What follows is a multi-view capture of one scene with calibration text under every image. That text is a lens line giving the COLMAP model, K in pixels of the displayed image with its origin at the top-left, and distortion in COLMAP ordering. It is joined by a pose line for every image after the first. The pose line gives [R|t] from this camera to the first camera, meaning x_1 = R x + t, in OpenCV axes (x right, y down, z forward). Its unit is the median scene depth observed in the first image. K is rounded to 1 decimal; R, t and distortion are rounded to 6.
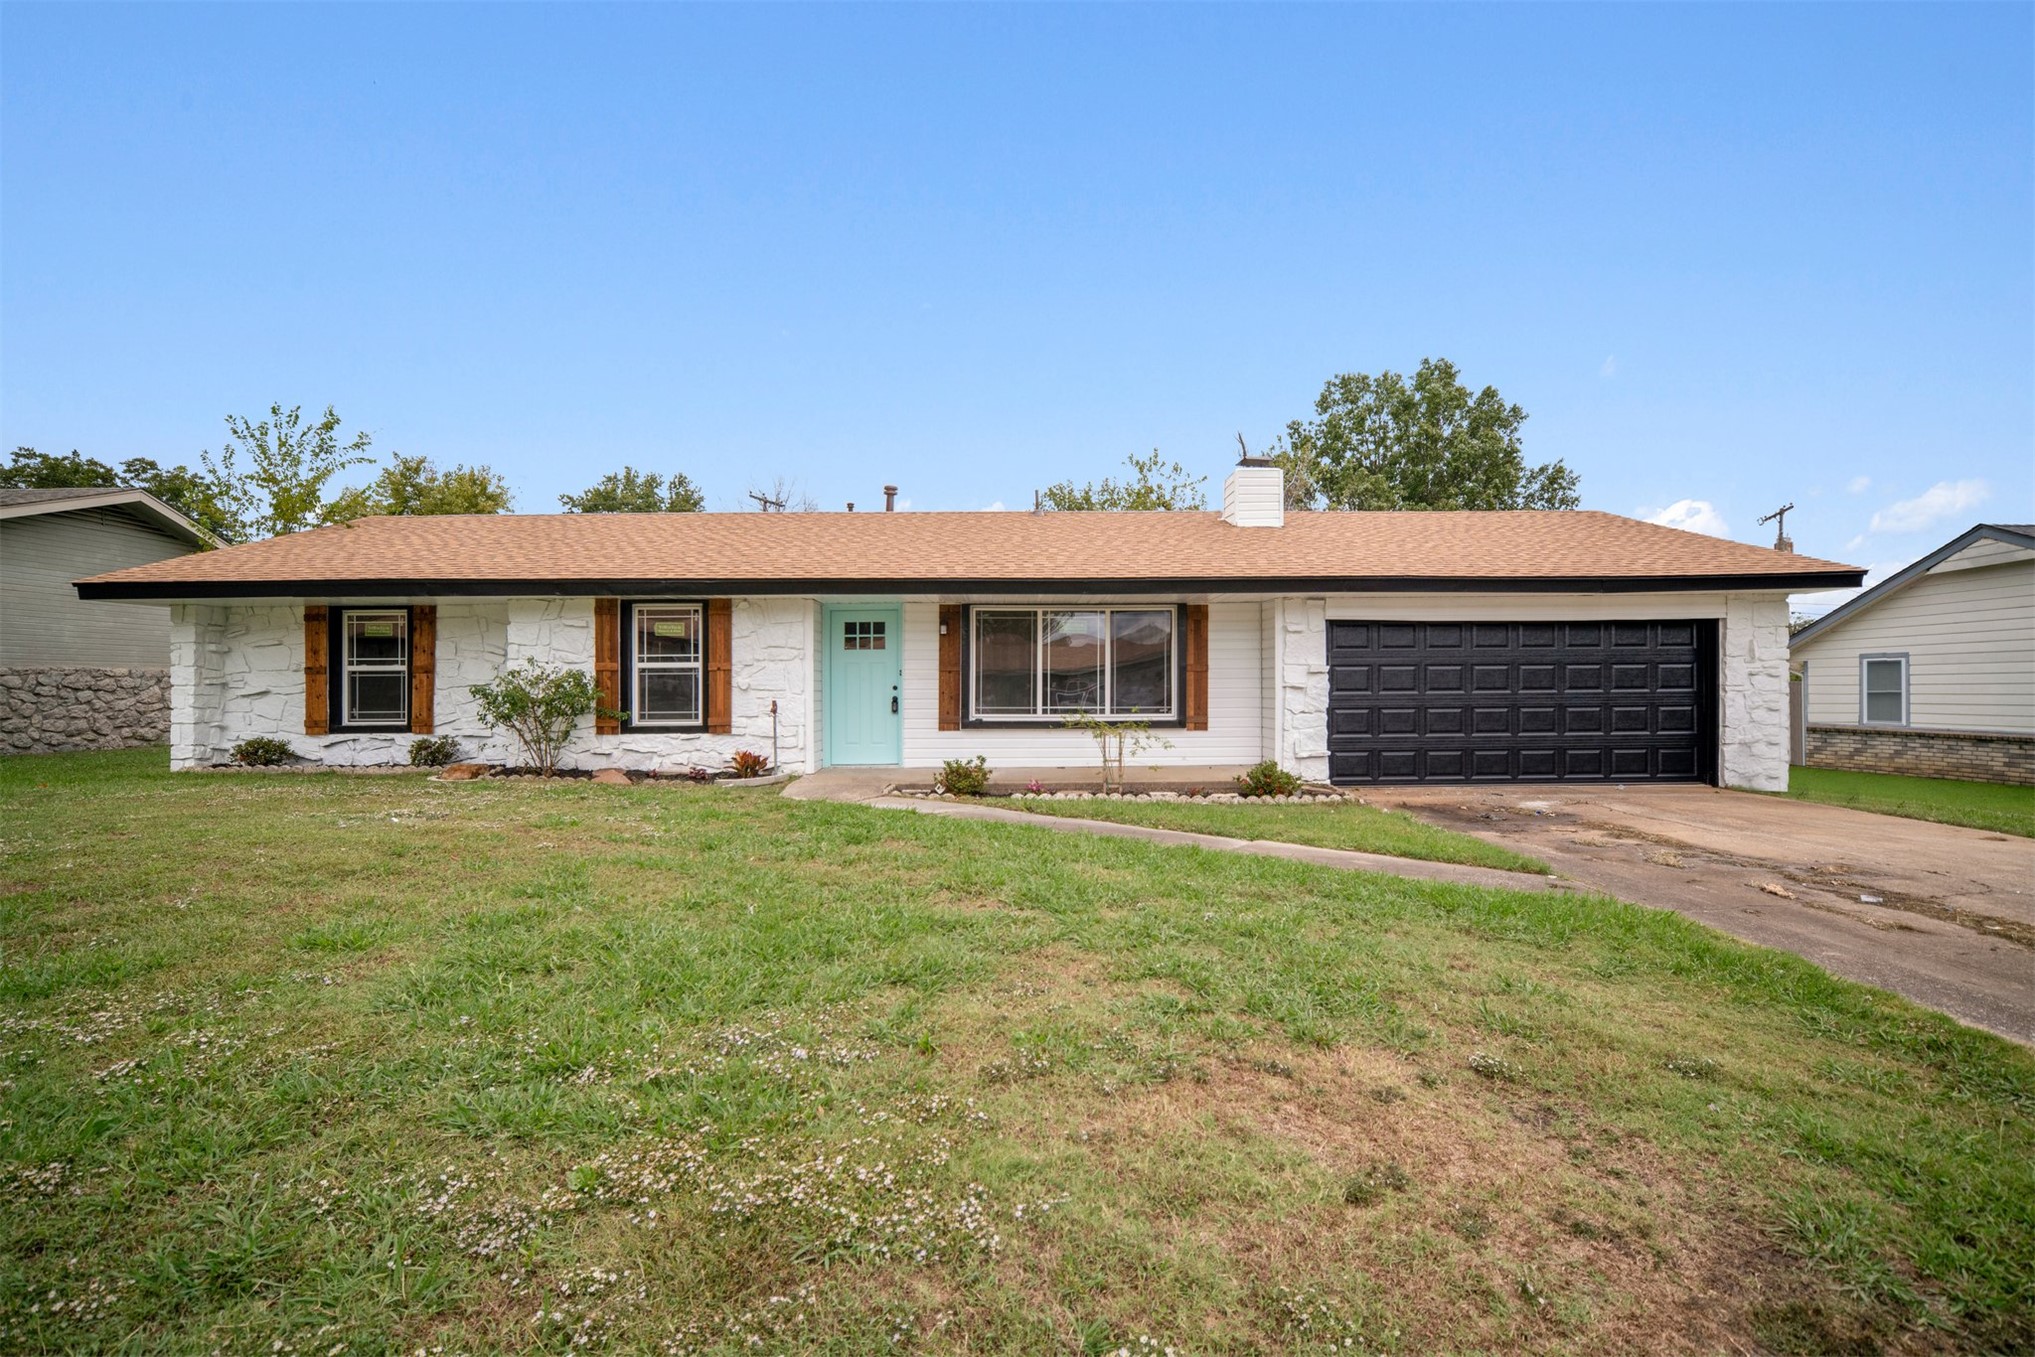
lens RADIAL K [[1093.0, 0, 1021.3], [0, 1093.0, 678.7], [0, 0, 1]] dist [-0.000097, 0.000267]
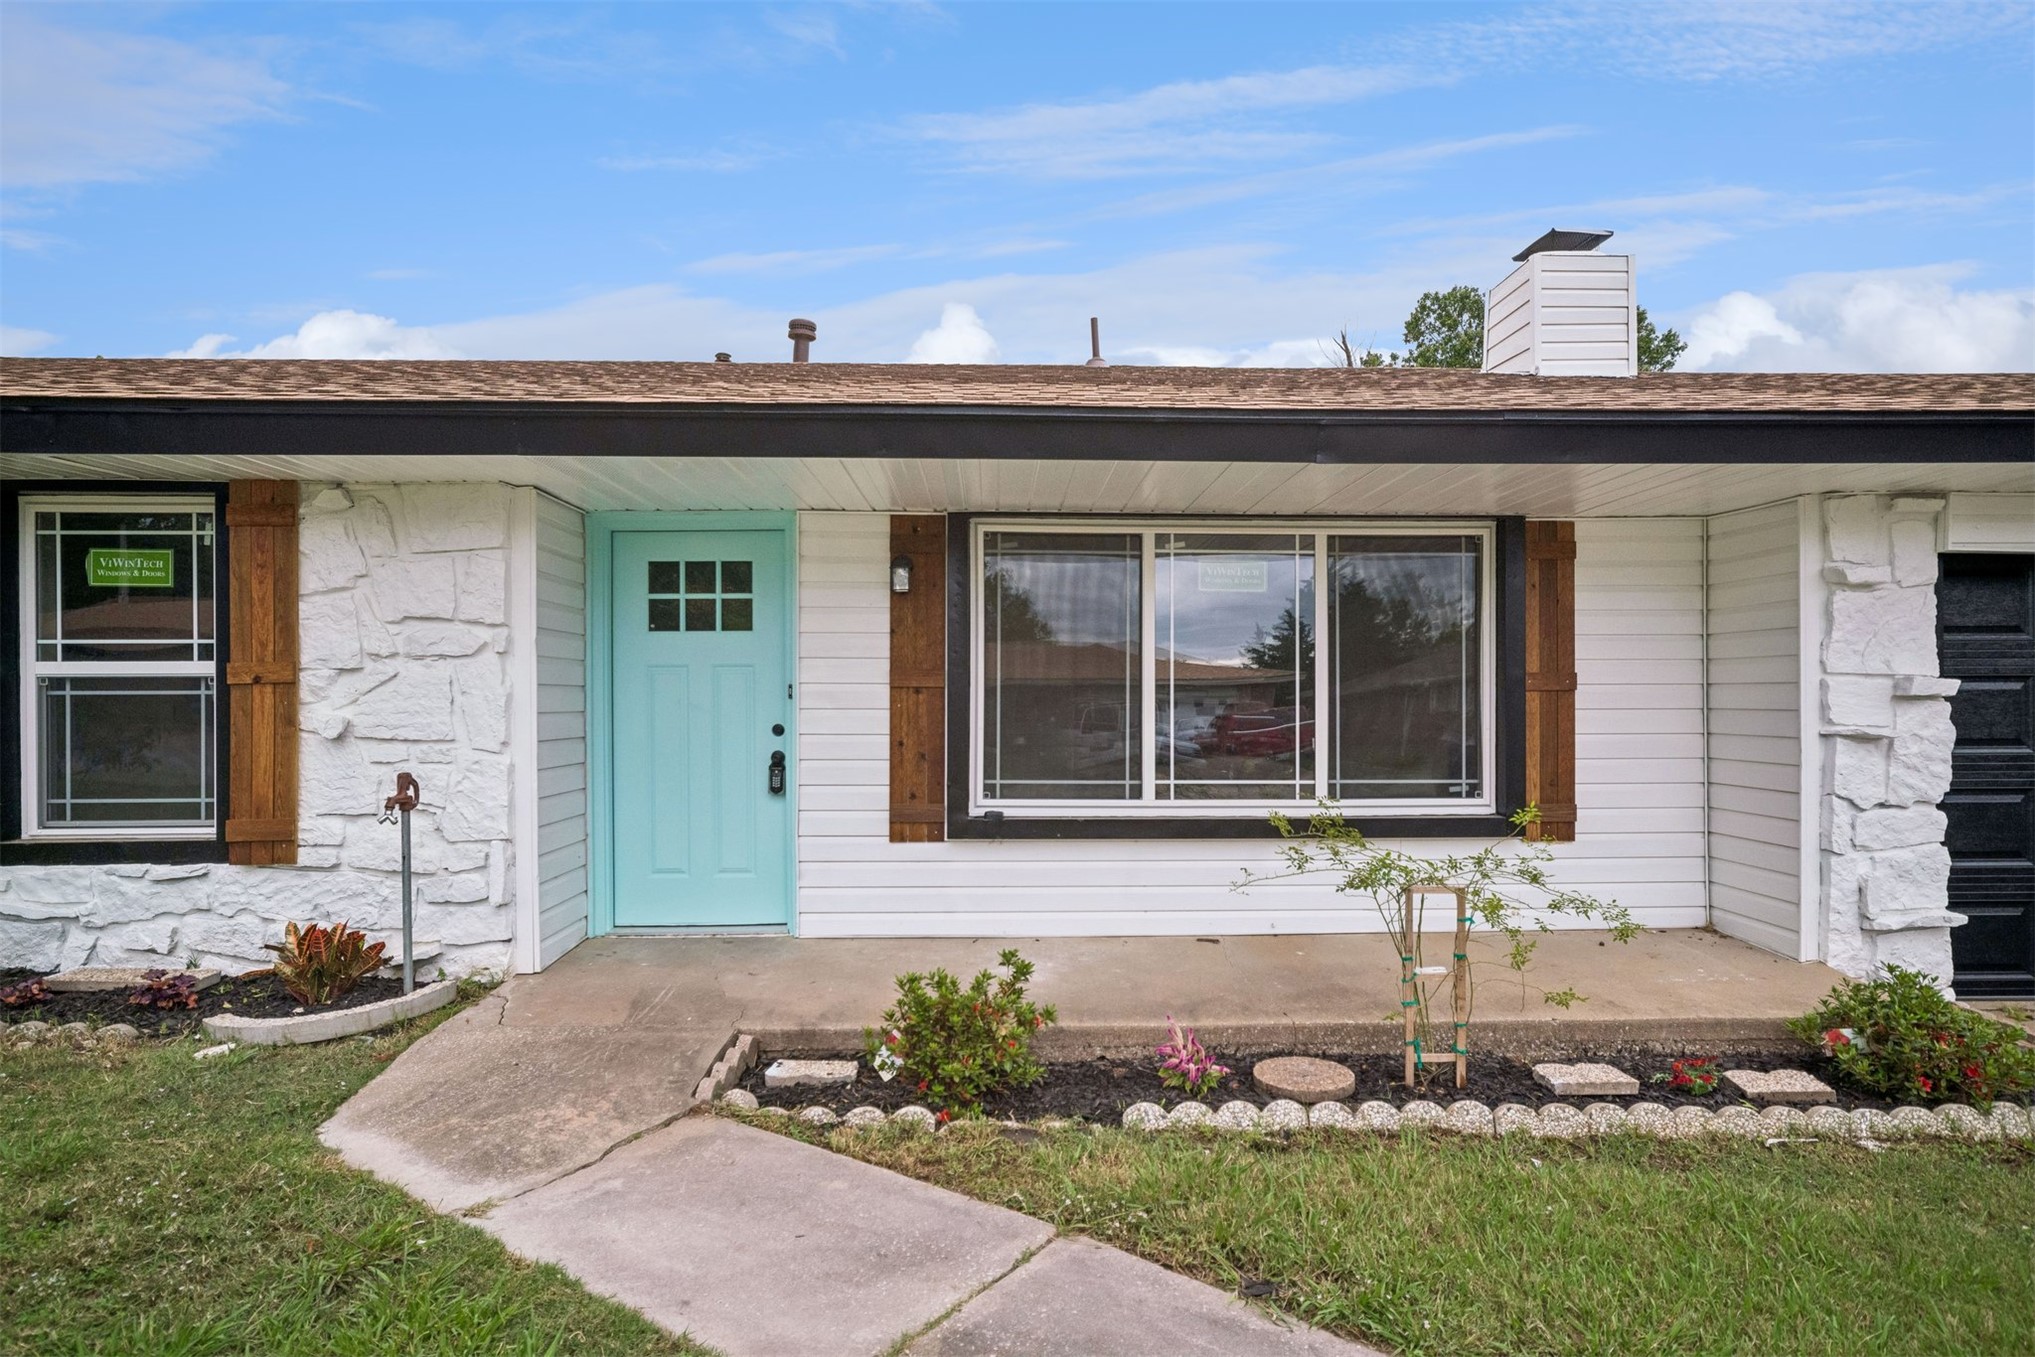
lens RADIAL K [[1093.0, 0, 1014.7], [0, 1093.0, 694.3], [0, 0, 1]] dist [-0.000097, 0.000267]
pose [[0.999679, 0.003428, 0.025102, -0.041649], [-0.003592, 0.999972, 0.006492, -0.007389], [-0.025079, -0.006581, 0.999664, 0.624740]]
